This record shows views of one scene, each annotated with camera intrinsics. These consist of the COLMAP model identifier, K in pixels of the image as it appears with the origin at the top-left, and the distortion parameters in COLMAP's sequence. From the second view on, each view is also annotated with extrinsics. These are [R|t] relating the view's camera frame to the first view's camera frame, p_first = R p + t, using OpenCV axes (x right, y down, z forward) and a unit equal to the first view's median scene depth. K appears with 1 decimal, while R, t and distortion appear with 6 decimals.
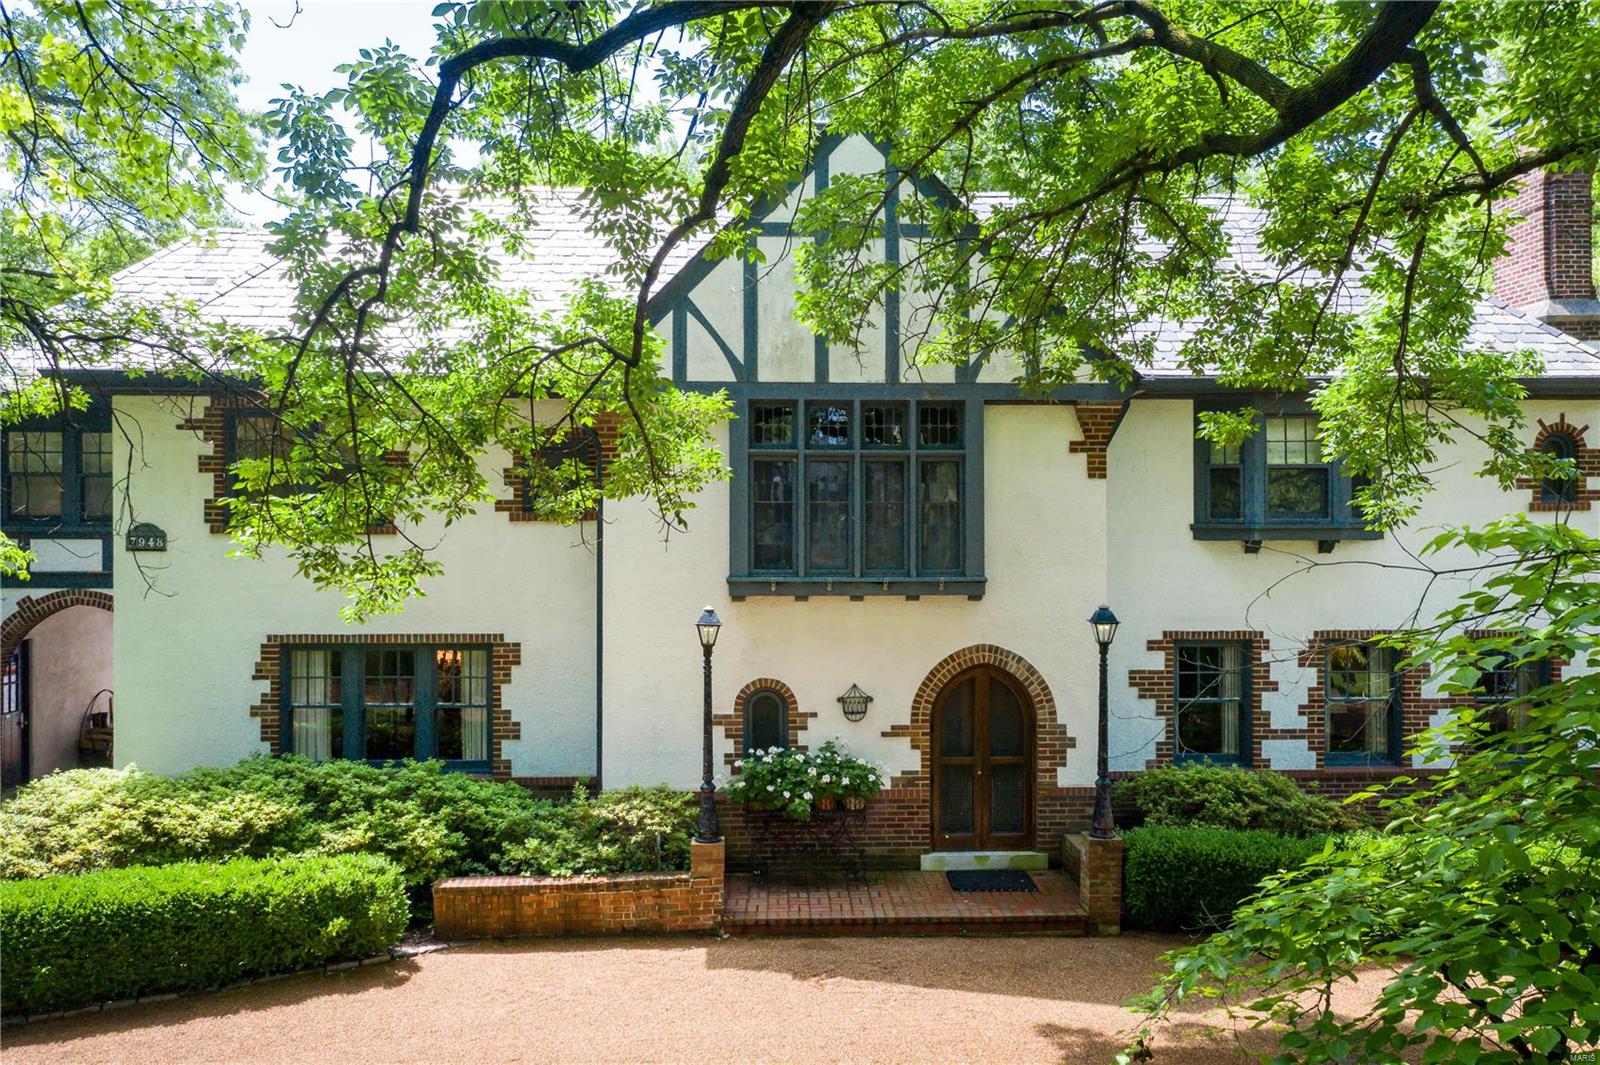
lens RADIAL K [[1295.8, 0, 800.1], [0, 1295.8, 538.6], [0, 0, 1]] dist [0.002003, -0.007379]
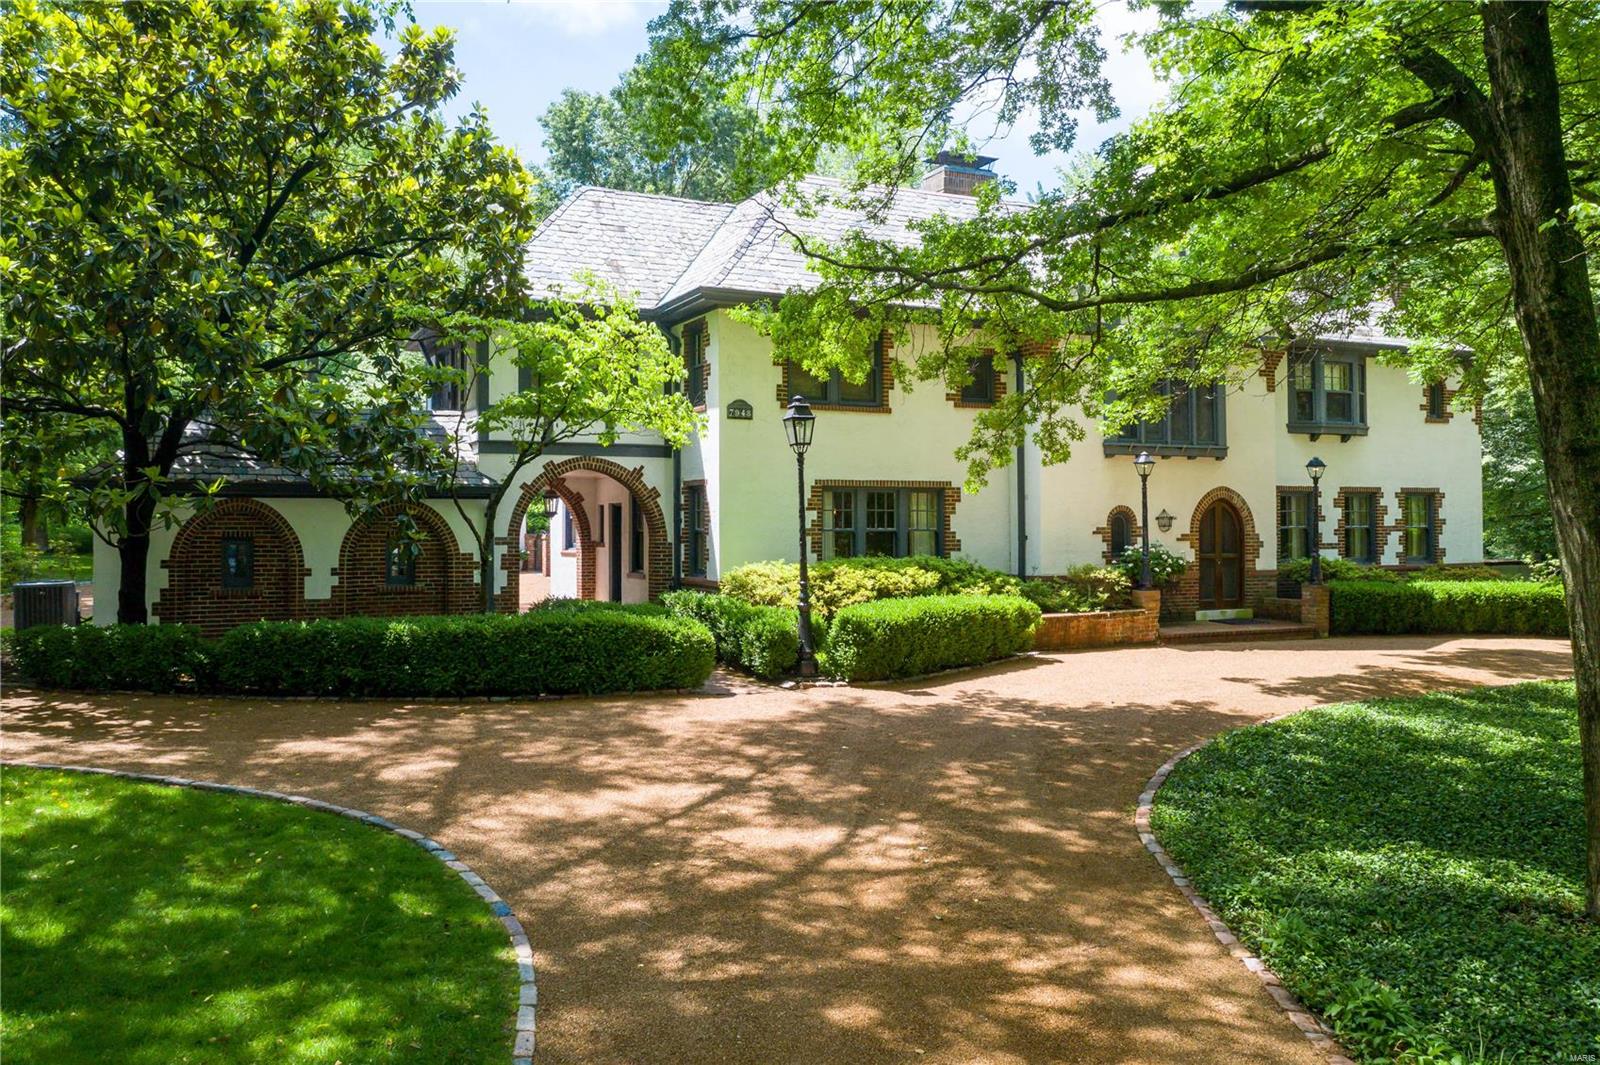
lens RADIAL K [[1295.8, 0, 802.3], [0, 1295.8, 527.2], [0, 0, 1]] dist [0.002003, -0.007379]
pose [[0.918326, -0.004029, 0.395805, -0.999880], [0.005938, 0.999976, -0.003600, 0.133048], [-0.395781, 0.005656, 0.918327, -0.328700]]
